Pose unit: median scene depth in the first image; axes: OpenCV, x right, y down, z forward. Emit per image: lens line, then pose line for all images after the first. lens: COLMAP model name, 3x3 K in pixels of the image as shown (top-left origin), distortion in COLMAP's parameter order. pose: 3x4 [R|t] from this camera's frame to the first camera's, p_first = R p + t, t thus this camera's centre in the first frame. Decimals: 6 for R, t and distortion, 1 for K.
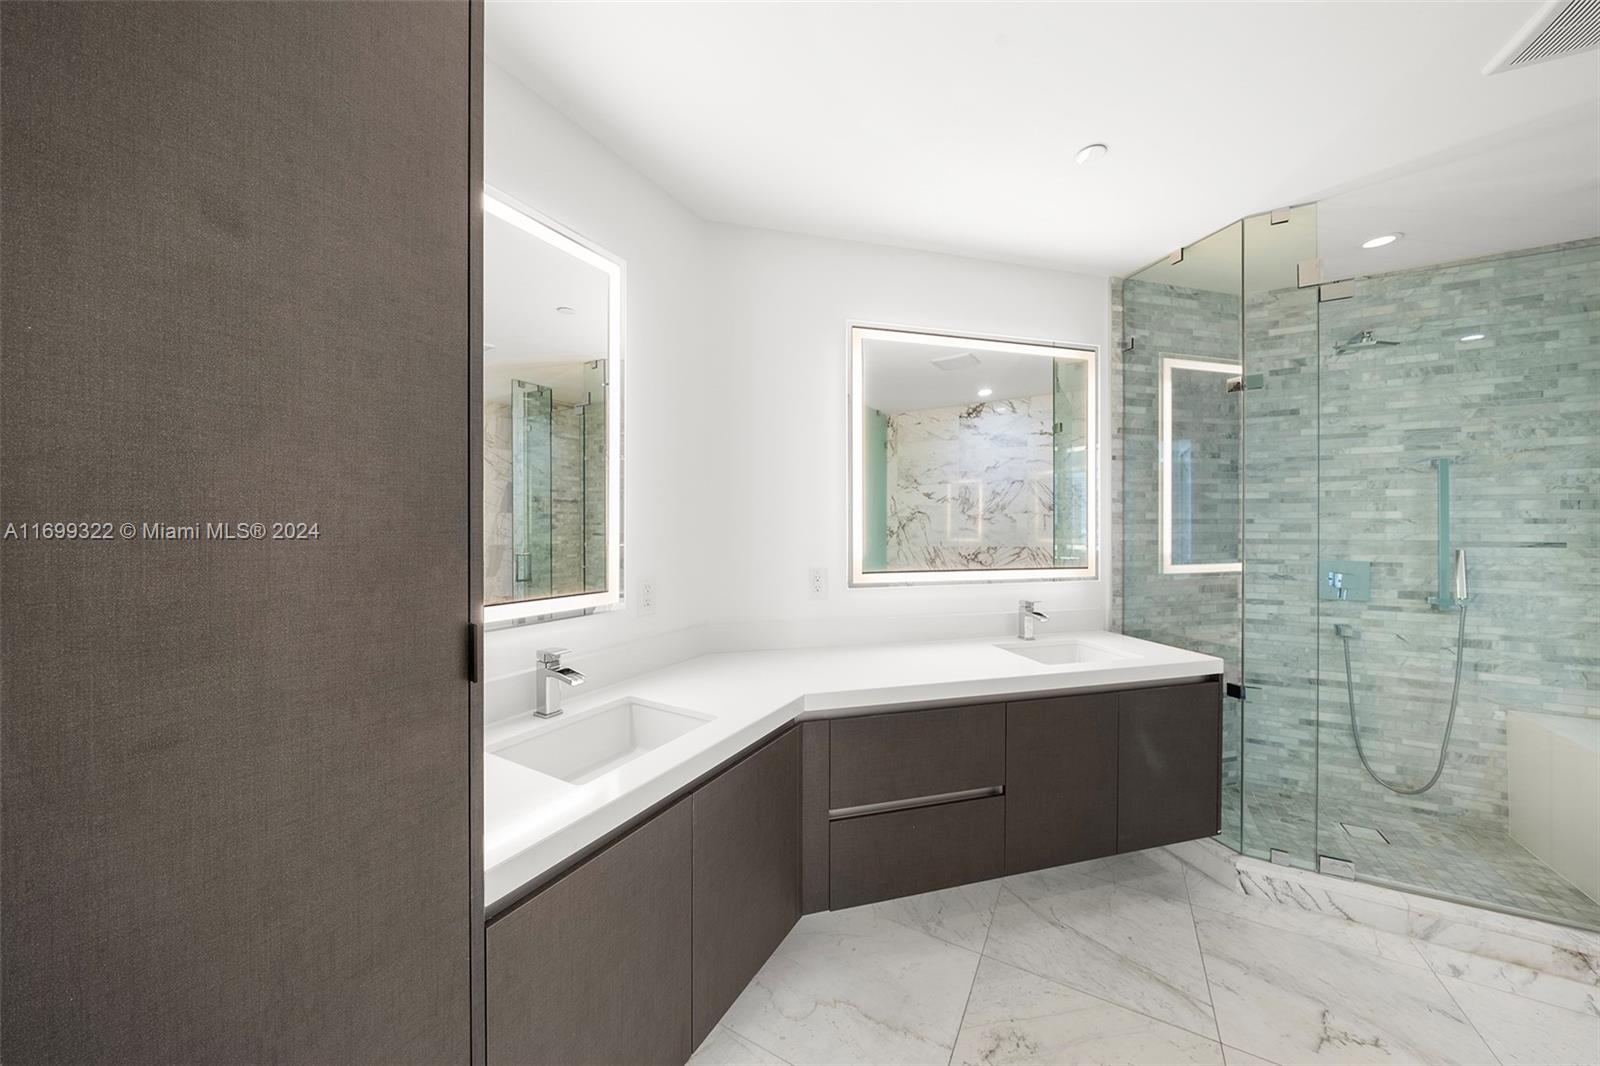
lens RADIAL K [[553.4, 0, 794.1], [0, 553.4, 528.9], [0, 0, 1]] dist [-0.012741, 0.001148]
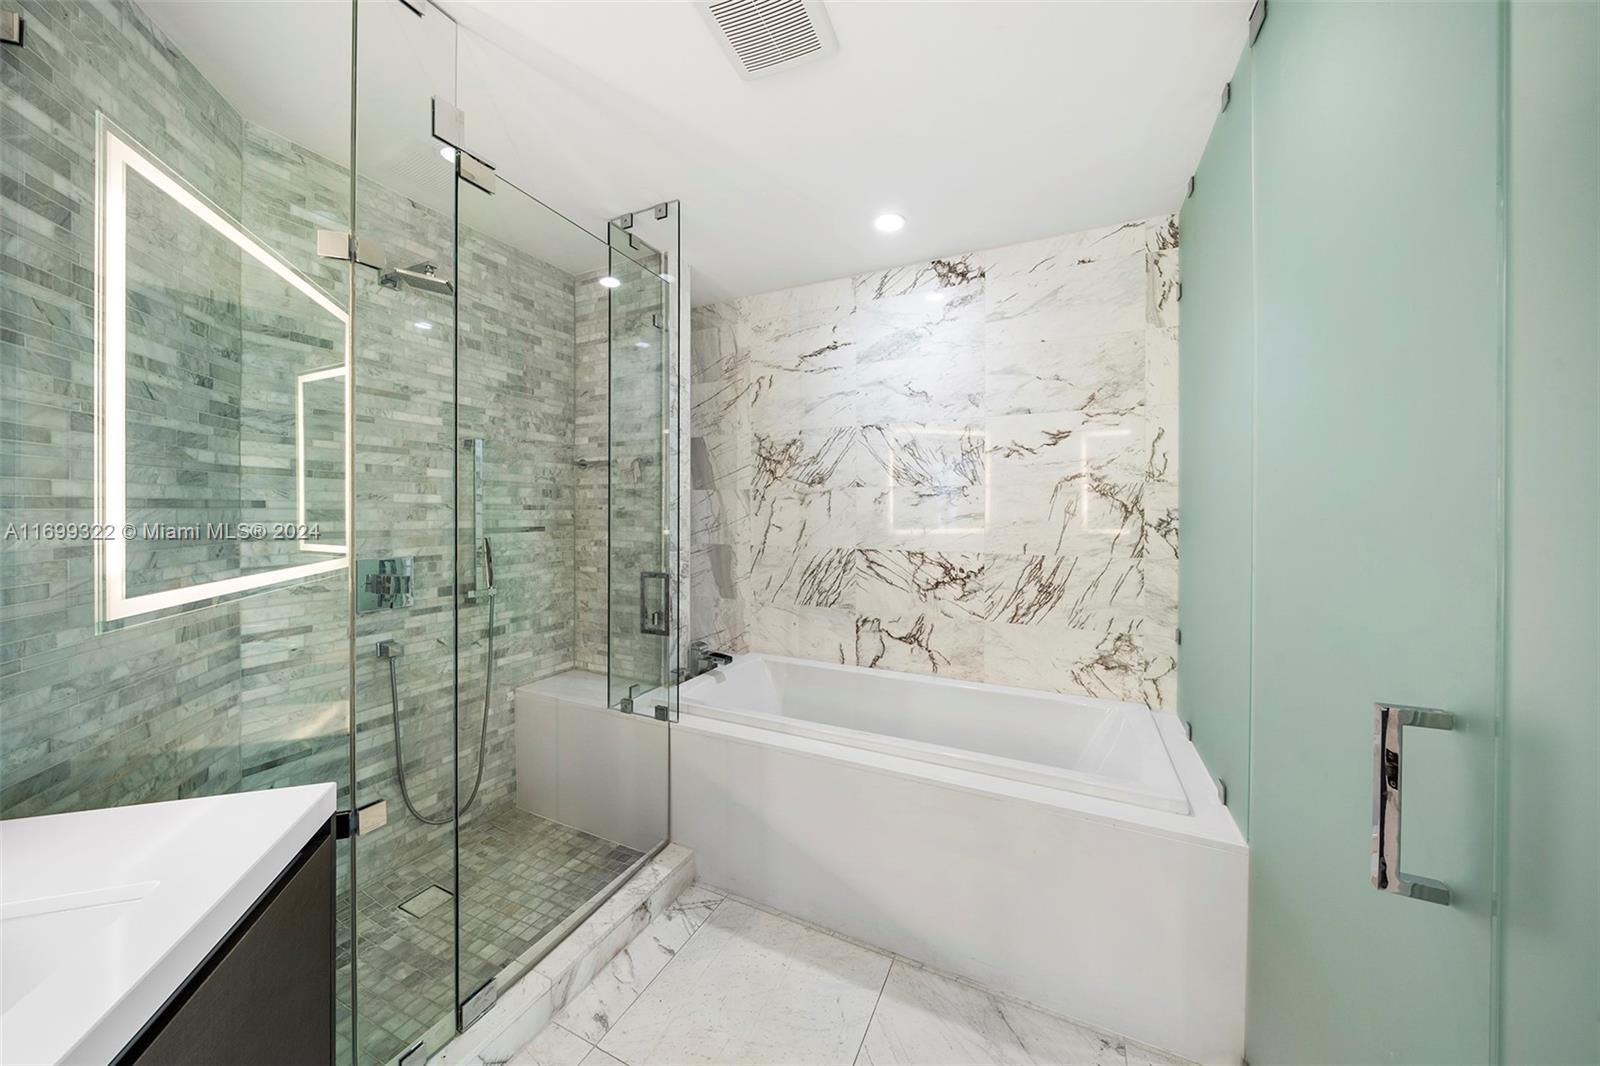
lens RADIAL K [[553.4, 0, 791.8], [0, 553.4, 512.4], [0, 0, 1]] dist [-0.012741, 0.001148]
pose [[-0.062845, -0.002587, 0.998020, 0.207681], [0.001561, 0.999995, 0.002690, -0.006125], [-0.998022, 0.001727, -0.062841, 0.489425]]
